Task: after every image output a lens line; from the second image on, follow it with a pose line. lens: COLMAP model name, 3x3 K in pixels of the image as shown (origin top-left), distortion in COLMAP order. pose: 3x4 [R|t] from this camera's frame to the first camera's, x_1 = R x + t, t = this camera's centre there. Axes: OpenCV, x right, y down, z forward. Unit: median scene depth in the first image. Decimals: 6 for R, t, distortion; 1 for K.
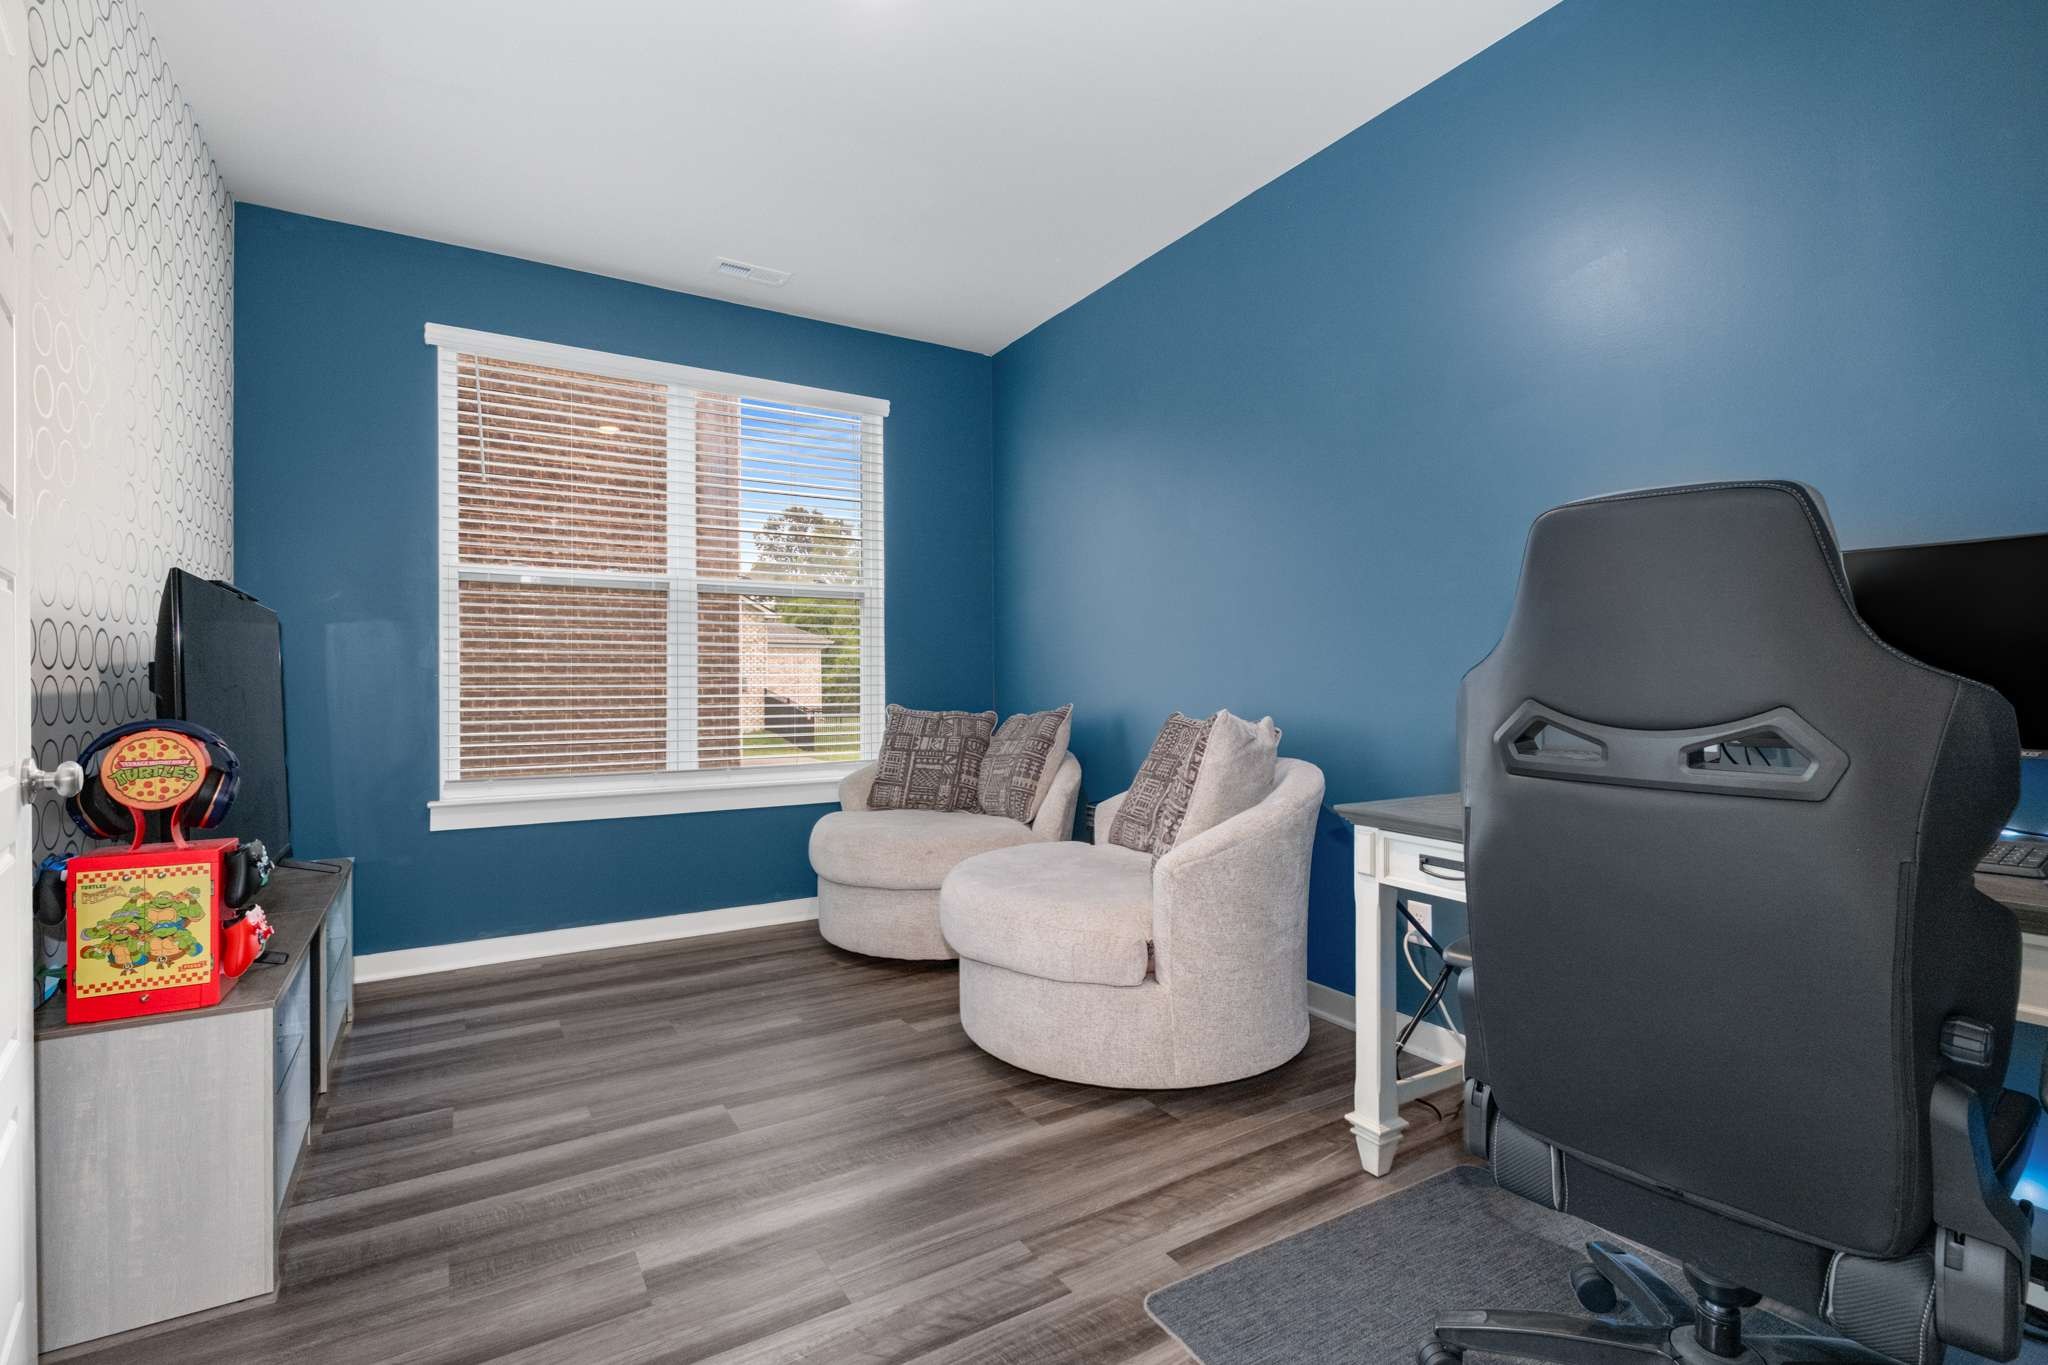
lens RADIAL K [[901.5, 0, 1005.7], [0, 901.5, 685.2], [0, 0, 1]] dist [0.000112, -0.000222]
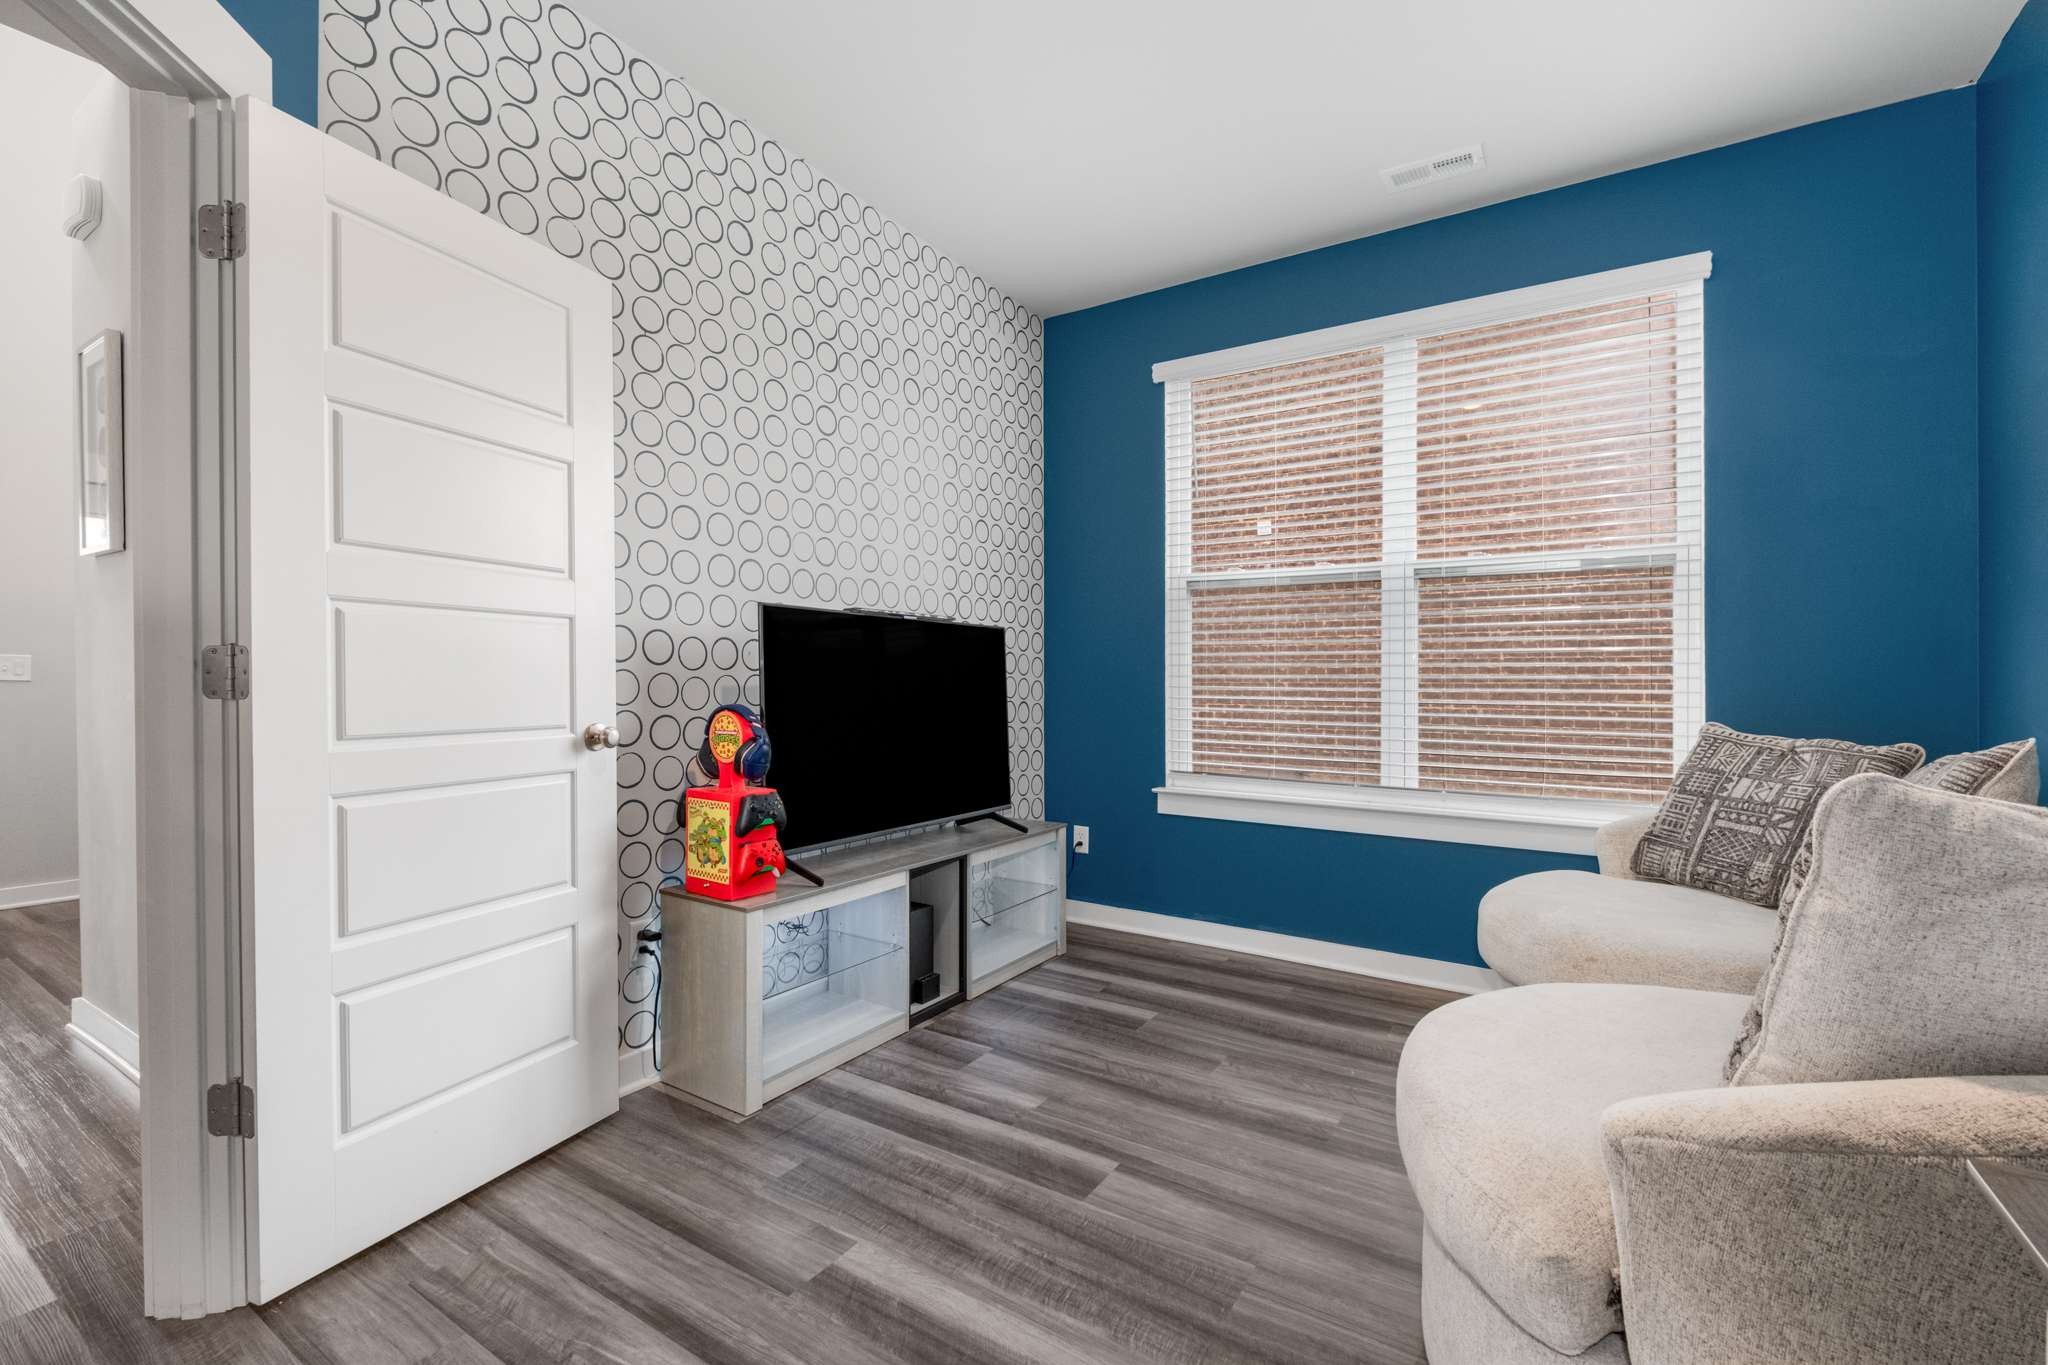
lens RADIAL K [[871.7, 0, 1025.6], [0, 871.7, 691.5], [0, 0, 1]] dist [0.001276, -0.000037]
pose [[0.450013, 0.018474, -0.892831, 0.271137], [-0.013081, 0.999815, 0.014095, -0.004466], [0.892926, 0.005336, 0.450171, 0.364262]]
